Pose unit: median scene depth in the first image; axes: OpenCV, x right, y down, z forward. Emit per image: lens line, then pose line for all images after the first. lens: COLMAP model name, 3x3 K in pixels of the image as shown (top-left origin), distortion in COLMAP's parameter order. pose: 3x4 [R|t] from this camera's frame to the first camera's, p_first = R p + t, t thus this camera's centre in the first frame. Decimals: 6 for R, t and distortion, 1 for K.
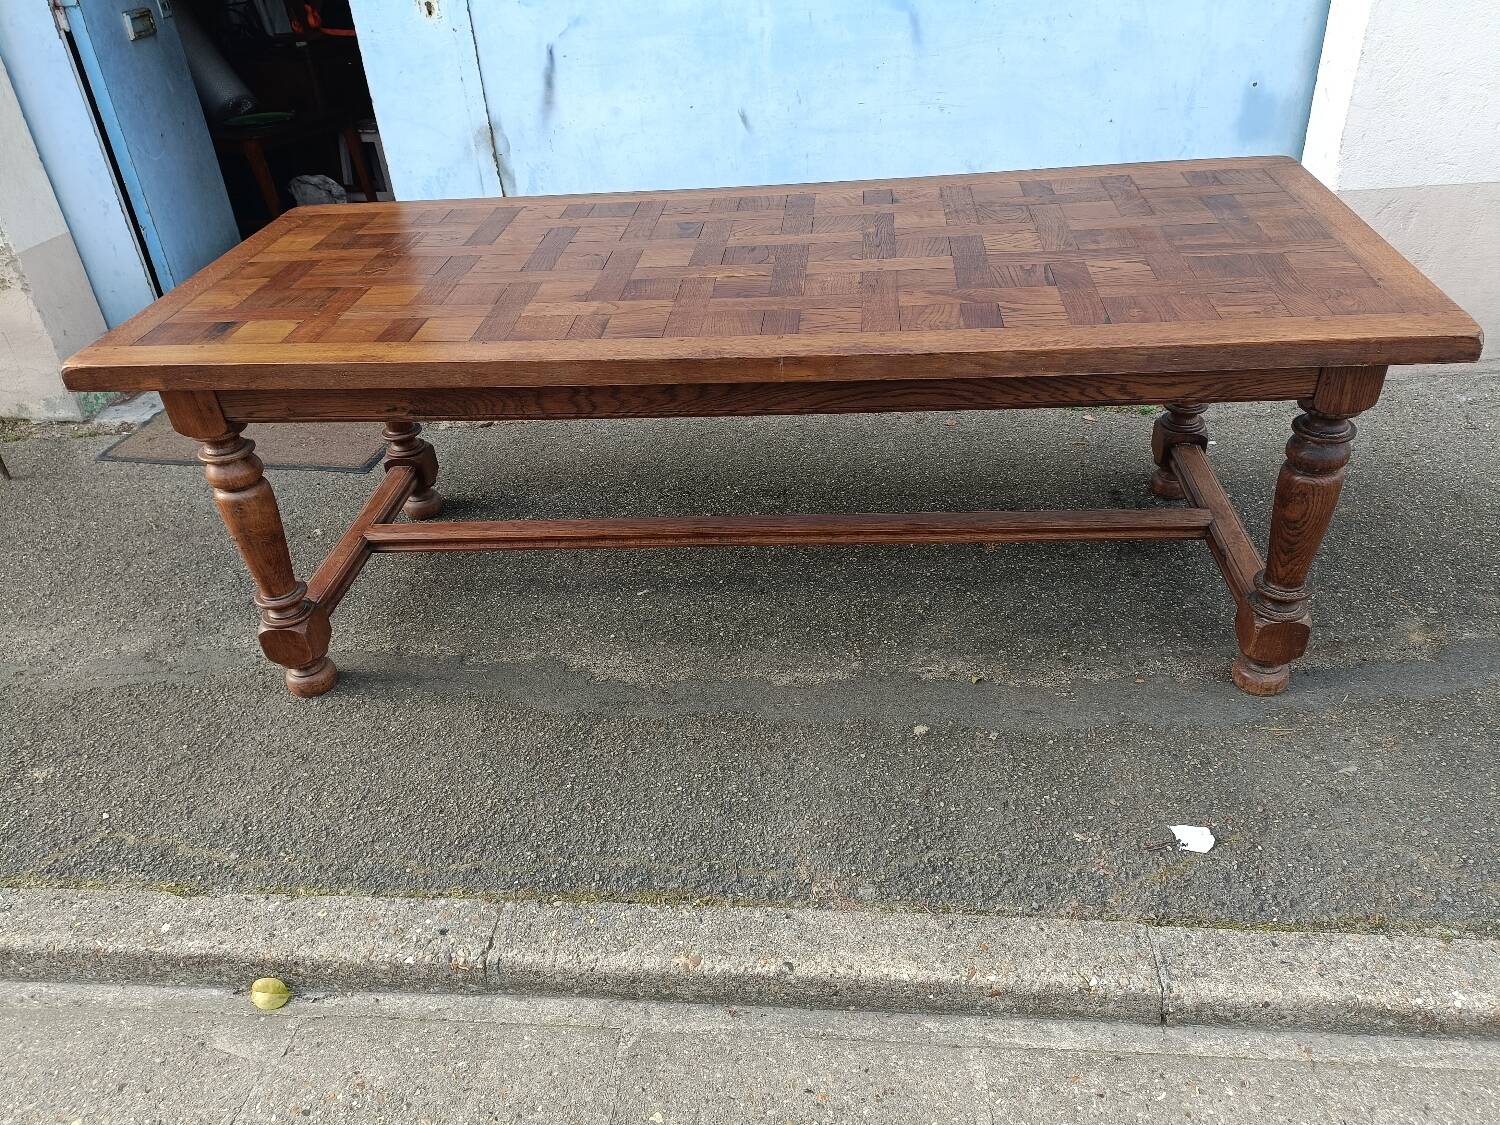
lens RADIAL K [[1086.5, 0, 752.5], [0, 1086.5, 558.7], [0, 0, 1]] dist [0.067183, -0.058010]
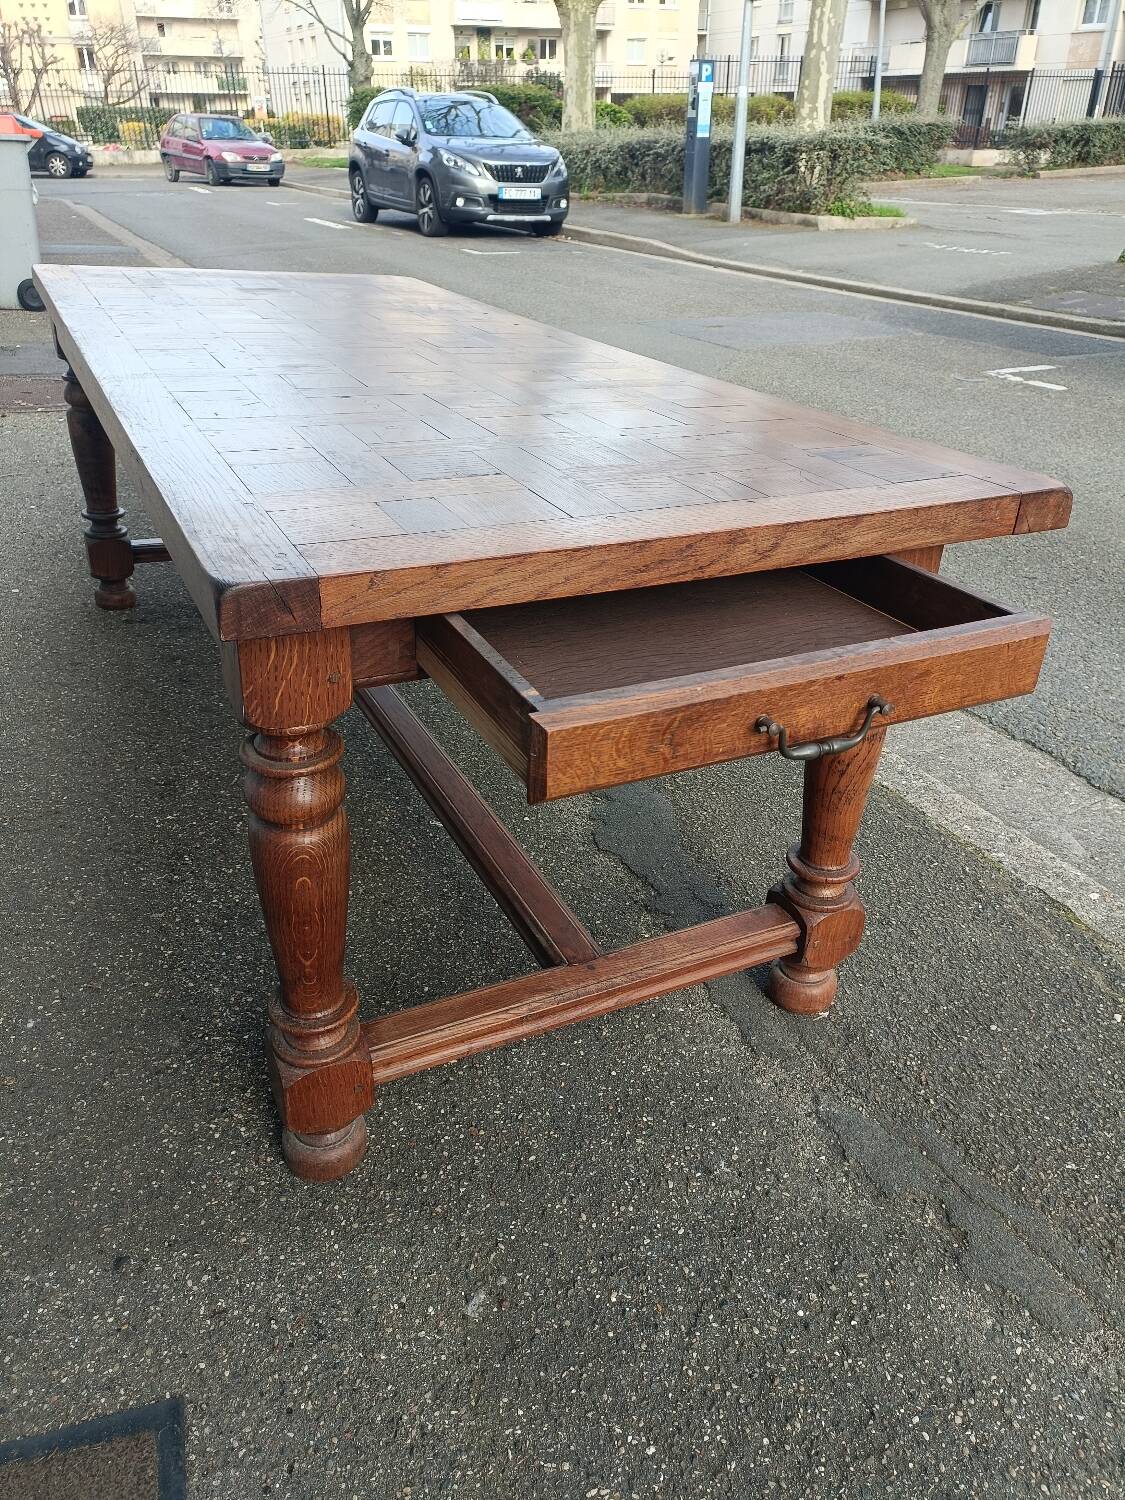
lens RADIAL K [[1107.1, 0, 560.2], [0, 1107.1, 742.8], [0, 0, 1]] dist [0.036624, -0.017107]
pose [[-0.506218, -0.364102, 0.781776, -0.919836], [0.474194, 0.639656, 0.604963, -0.547305], [-0.720336, 0.676956, -0.151151, 1.255768]]
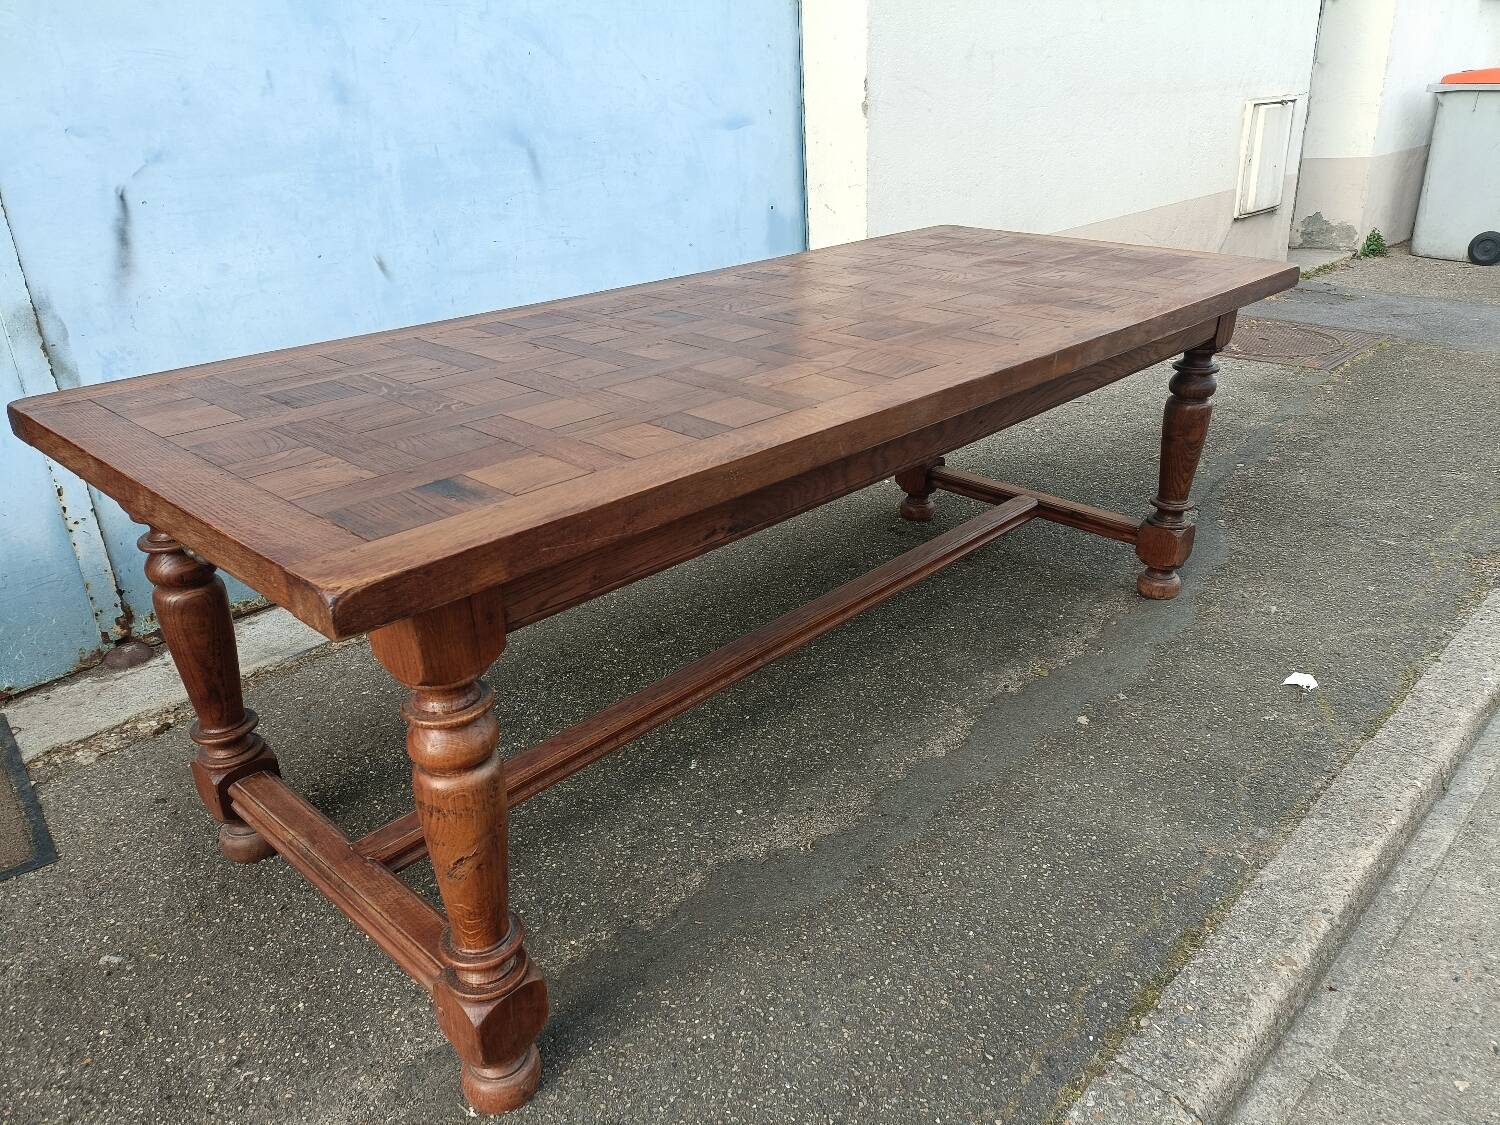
lens RADIAL K [[1086.5, 0, 752.8], [0, 1086.5, 555.3], [0, 0, 1]] dist [0.067183, -0.058010]
pose [[0.628768, -0.263152, 0.731711, -0.767026], [0.412881, 0.910373, -0.027388, -0.085702], [-0.658923, 0.319330, 0.681064, 0.463796]]
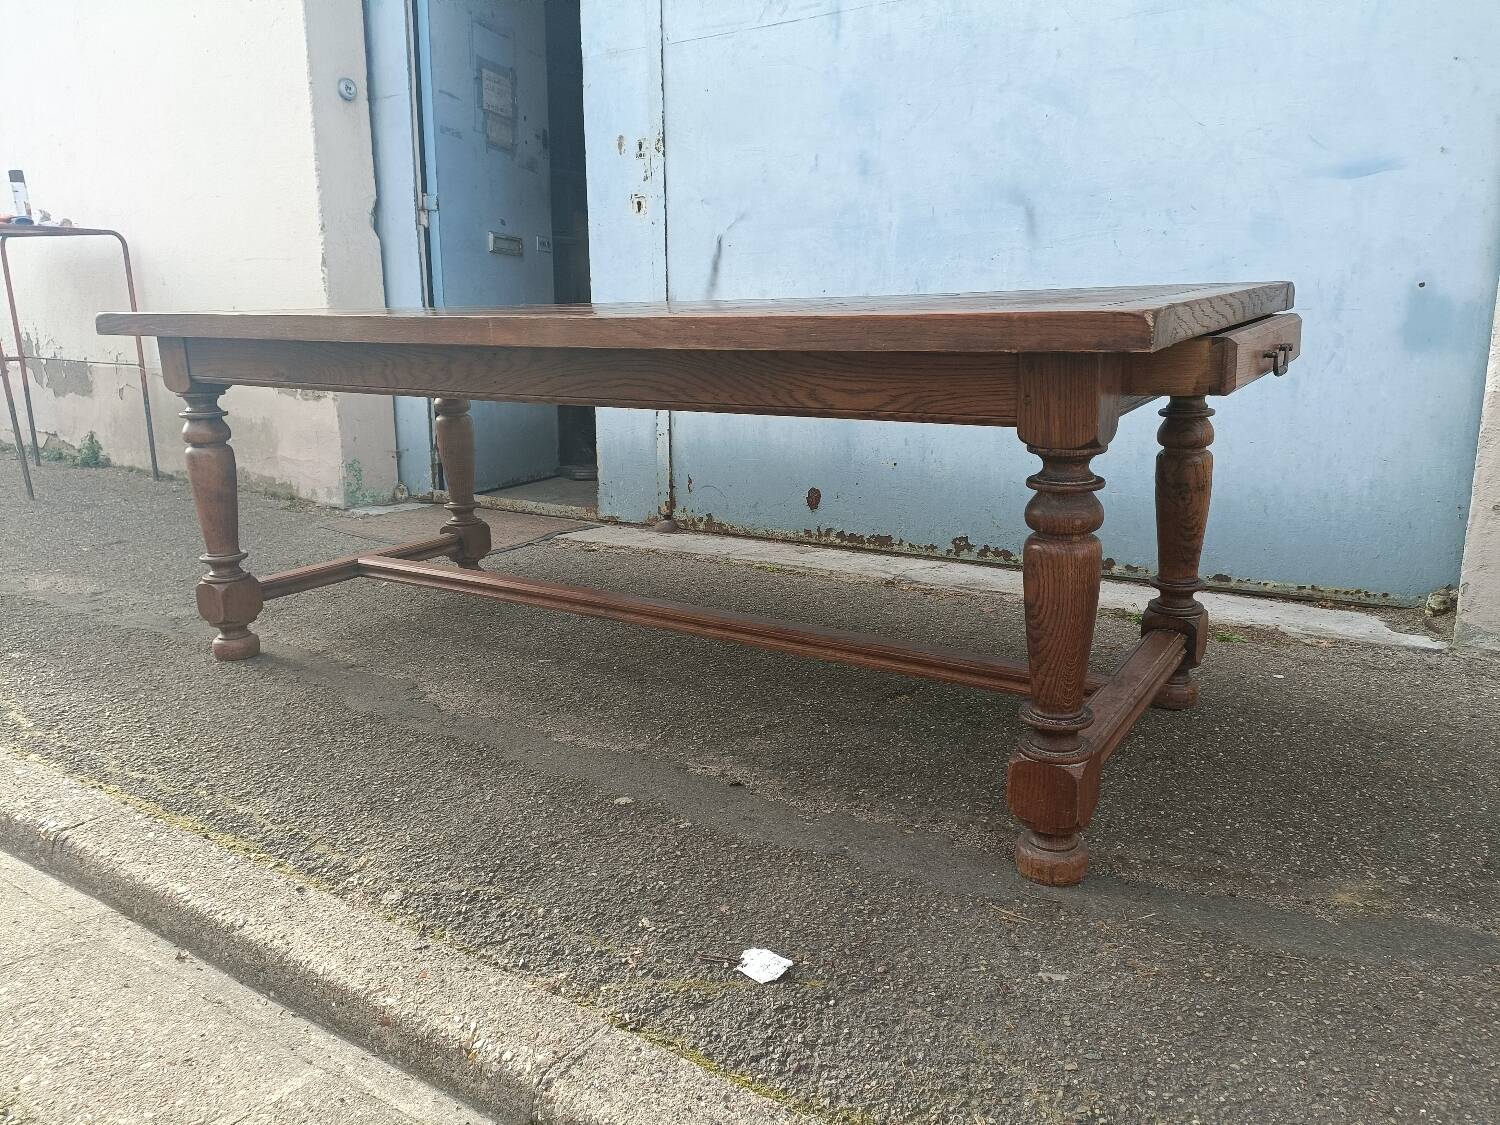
lens RADIAL K [[1086.5, 0, 755.0], [0, 1086.5, 562.1], [0, 0, 1]] dist [0.067183, -0.058010]
pose [[0.877217, 0.158343, -0.453231, 0.612494], [-0.295452, 0.922156, -0.249672, 0.170308], [0.378416, 0.352925, 0.855713, 0.249131]]
